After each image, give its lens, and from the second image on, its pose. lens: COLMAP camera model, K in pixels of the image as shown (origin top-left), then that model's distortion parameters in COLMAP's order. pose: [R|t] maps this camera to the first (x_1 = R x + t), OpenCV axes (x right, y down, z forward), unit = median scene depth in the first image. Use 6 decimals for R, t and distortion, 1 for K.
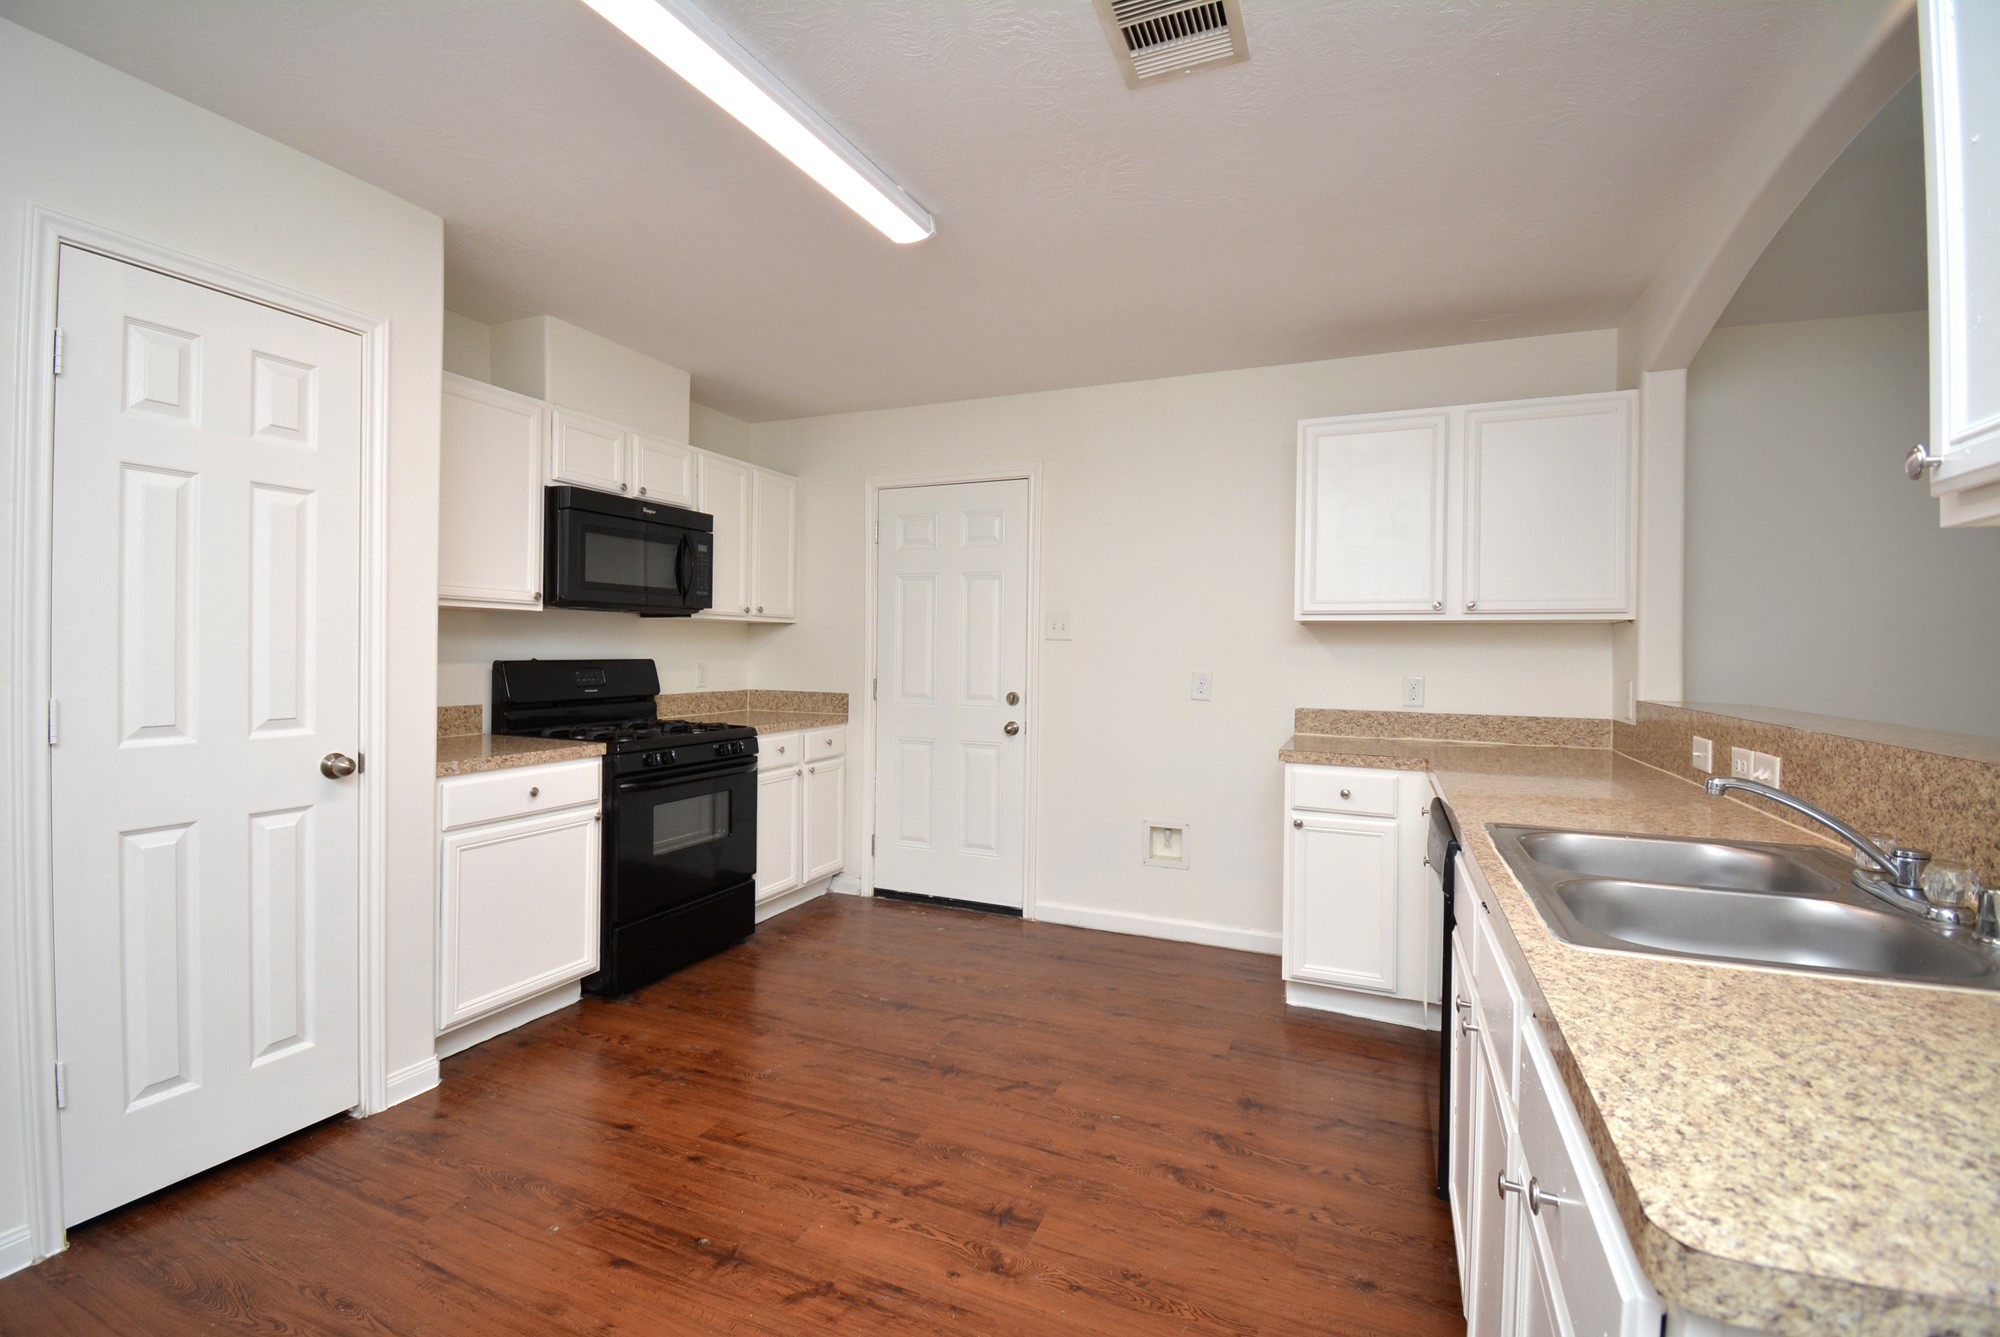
lens RADIAL K [[893.0, 0, 986.9], [0, 893.0, 652.5], [0, 0, 1]] dist [0.018109, -0.021167]
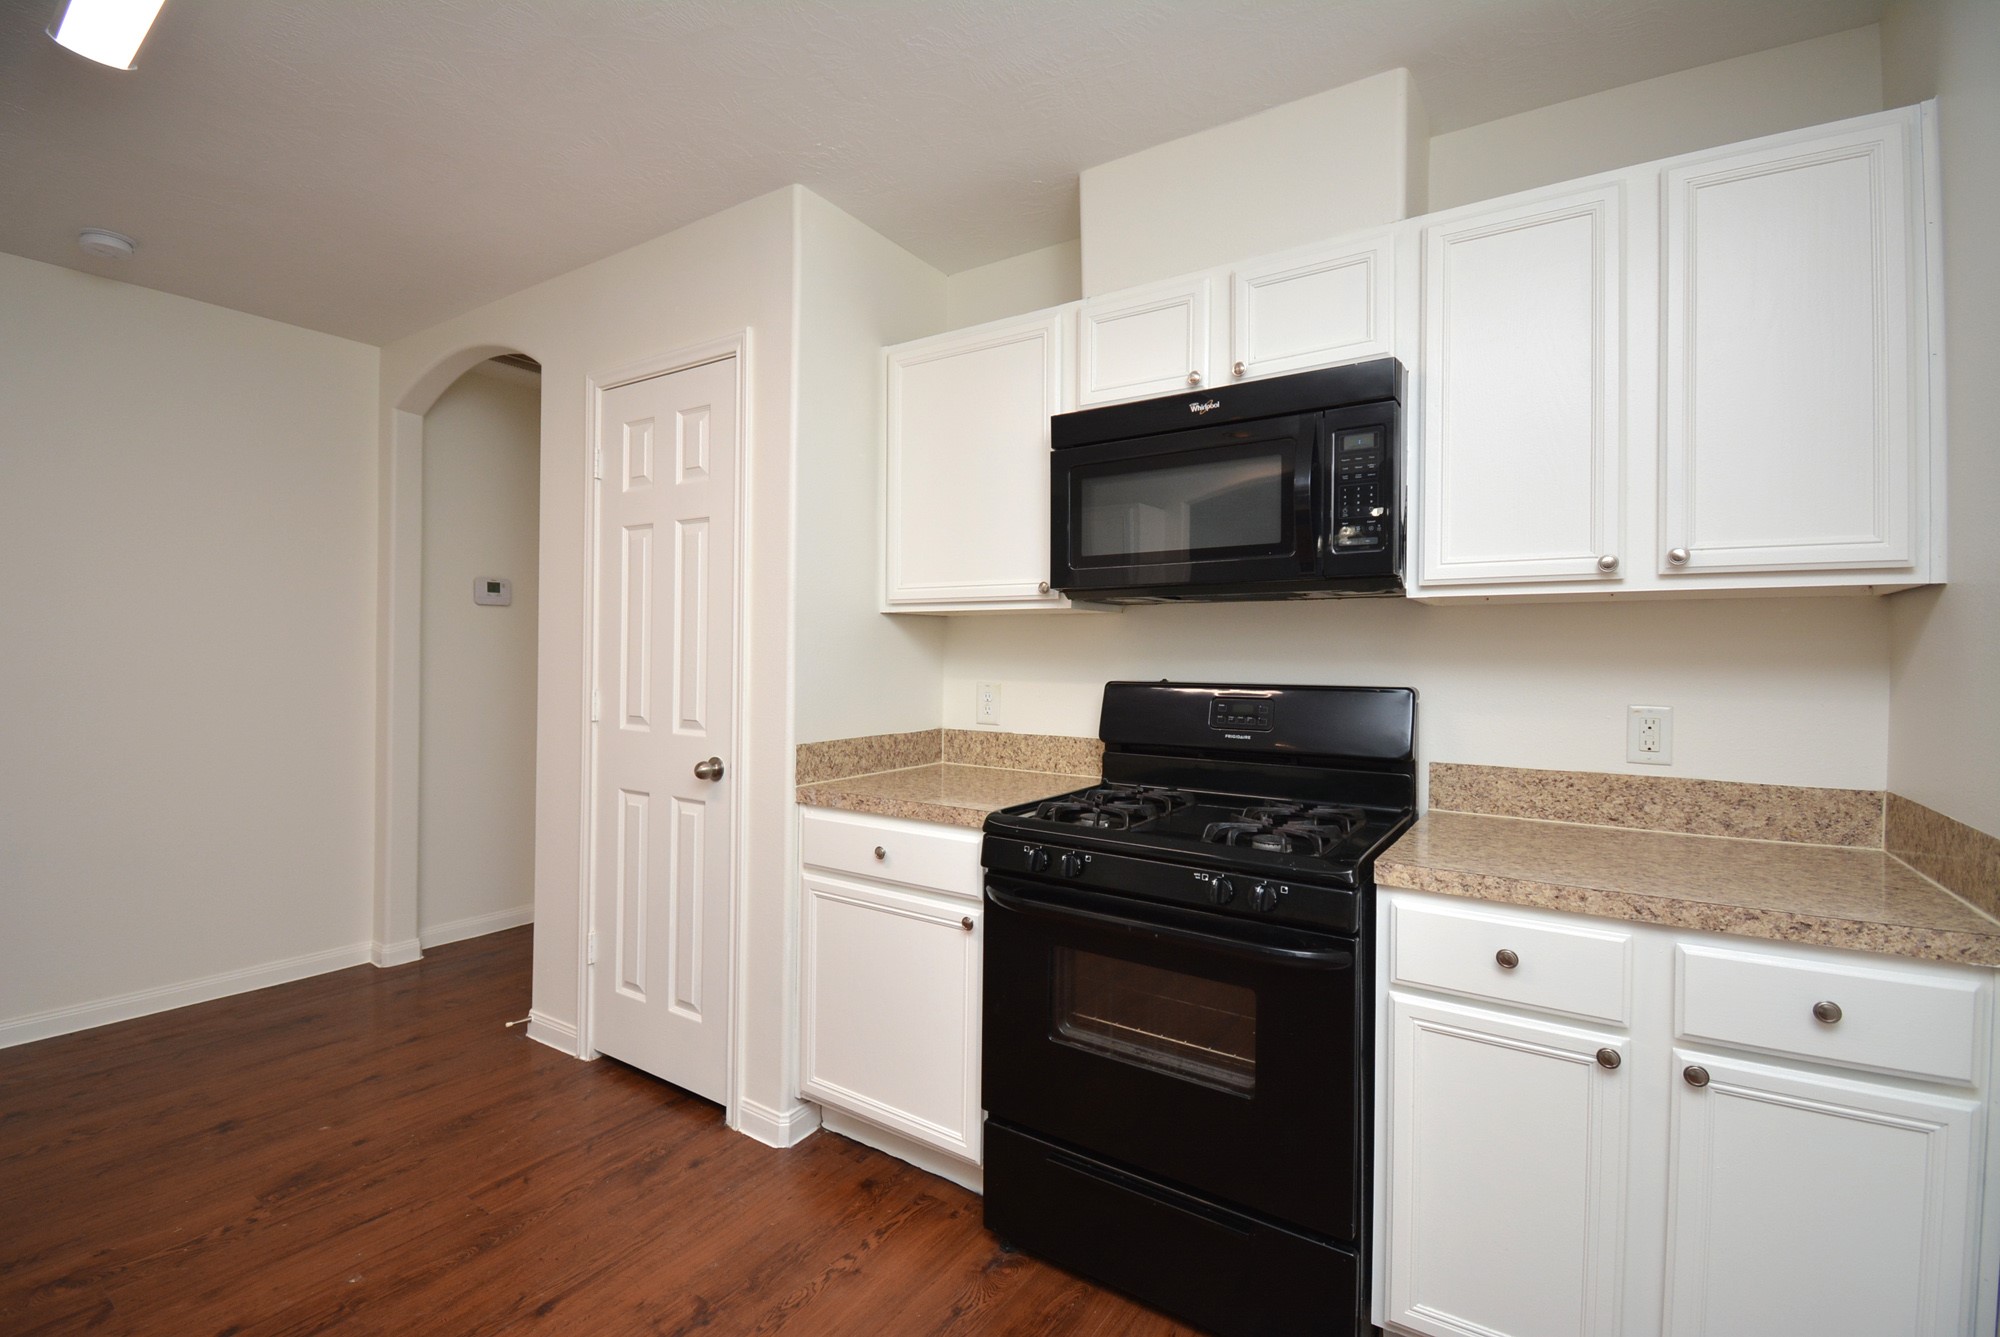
lens RADIAL K [[893.0, 0, 986.9], [0, 893.0, 652.5], [0, 0, 1]] dist [0.018109, -0.021167]
pose [[-0.183890, -0.020175, -0.982740, 0.177834], [-0.015921, 0.999719, -0.017544, 0.000314], [0.982818, 0.012420, -0.184159, 1.018059]]
